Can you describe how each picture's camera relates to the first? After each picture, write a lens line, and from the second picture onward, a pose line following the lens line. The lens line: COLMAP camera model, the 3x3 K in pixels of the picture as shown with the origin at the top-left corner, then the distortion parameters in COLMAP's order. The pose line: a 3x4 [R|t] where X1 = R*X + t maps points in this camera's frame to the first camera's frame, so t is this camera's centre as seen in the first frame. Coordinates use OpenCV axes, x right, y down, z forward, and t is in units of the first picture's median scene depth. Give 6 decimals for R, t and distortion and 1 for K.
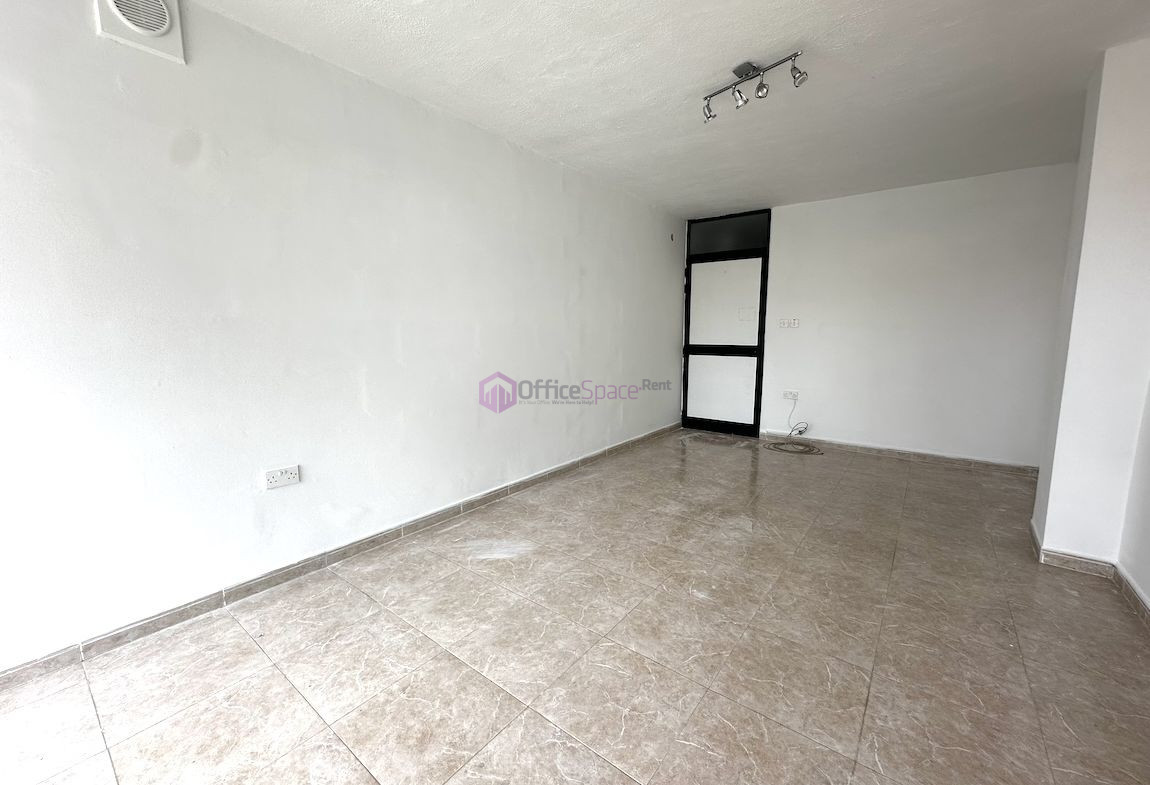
lens RADIAL K [[456.0, 0, 574.2], [0, 456.0, 390.6], [0, 0, 1]] dist [-0.005958, 0.001633]
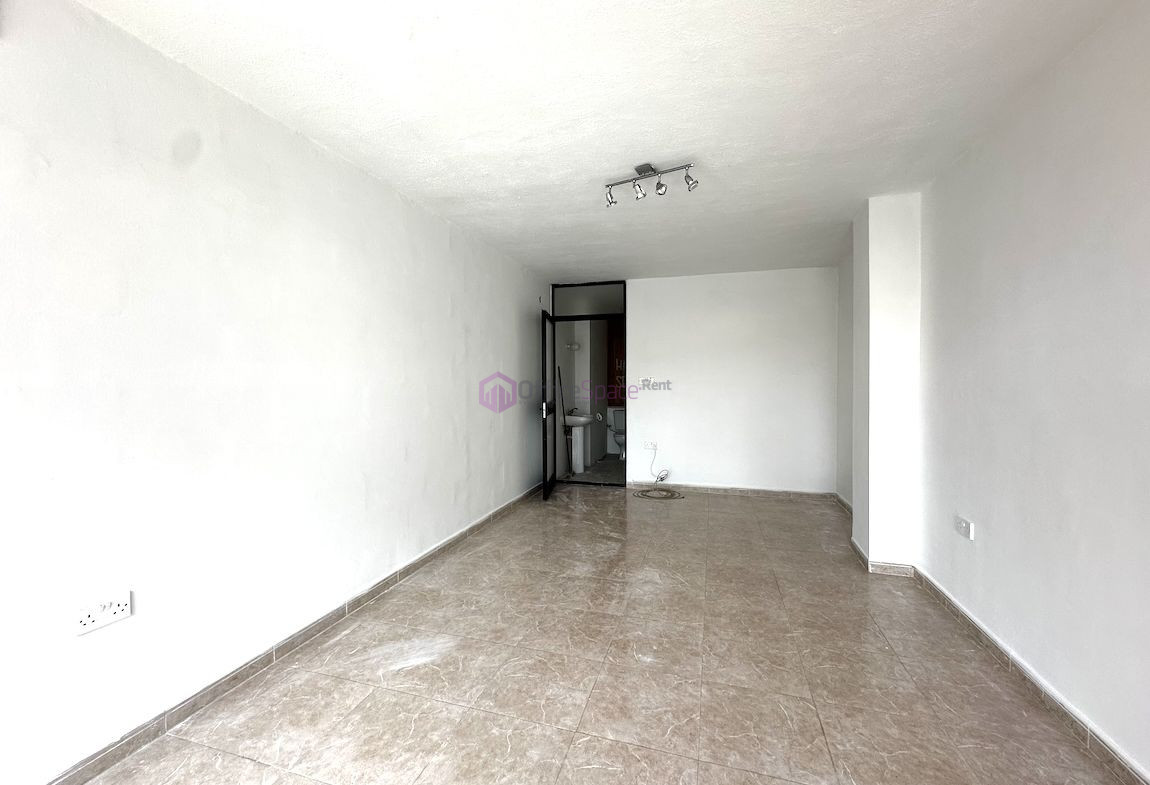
lens RADIAL K [[456.0, 0, 574.0], [0, 456.0, 390.5], [0, 0, 1]] dist [-0.005958, 0.001633]
pose [[0.932345, -0.009212, 0.361454, -0.204784], [0.049840, 0.993407, -0.103240, -0.037637], [-0.358119, 0.114270, 0.926657, 0.057631]]
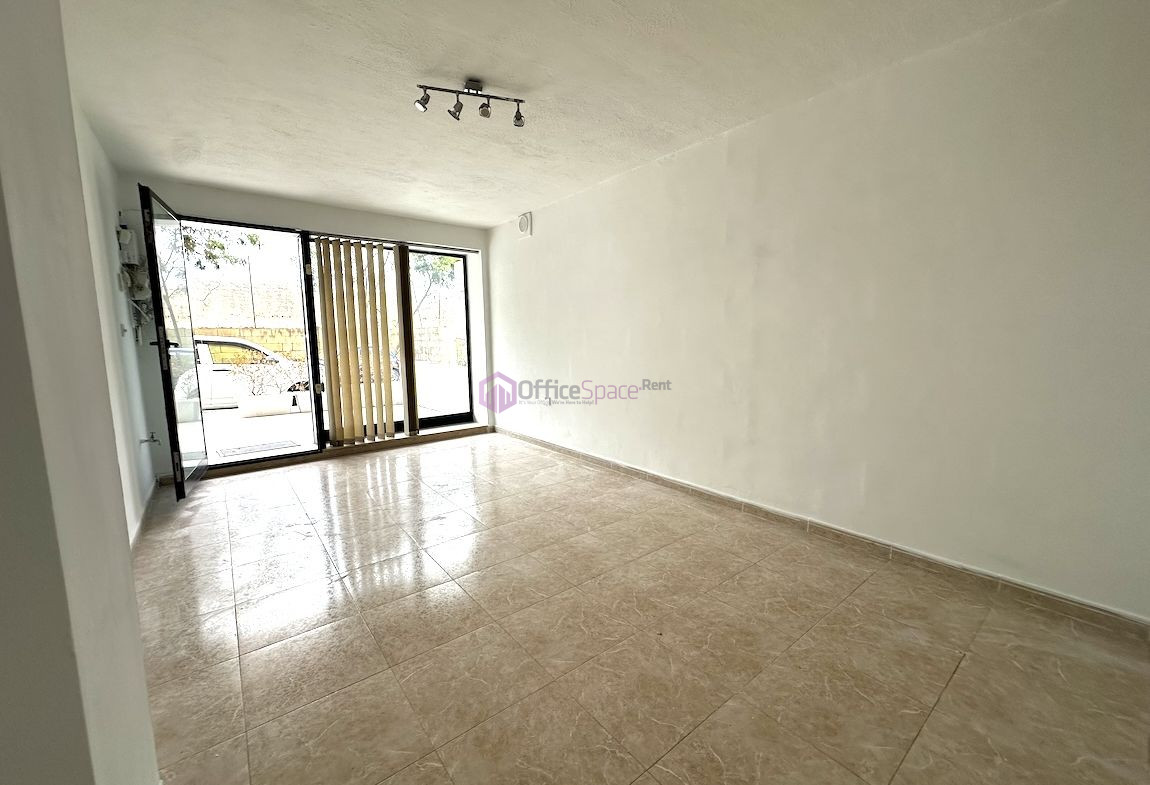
lens RADIAL K [[456.0, 0, 574.9], [0, 456.0, 392.9], [0, 0, 1]] dist [-0.005958, 0.001633]
pose [[-0.235077, 0.127101, -0.963631, 1.369777], [-0.114451, 0.980897, 0.157299, -0.198718], [0.965215, 0.147266, -0.216040, 1.501162]]
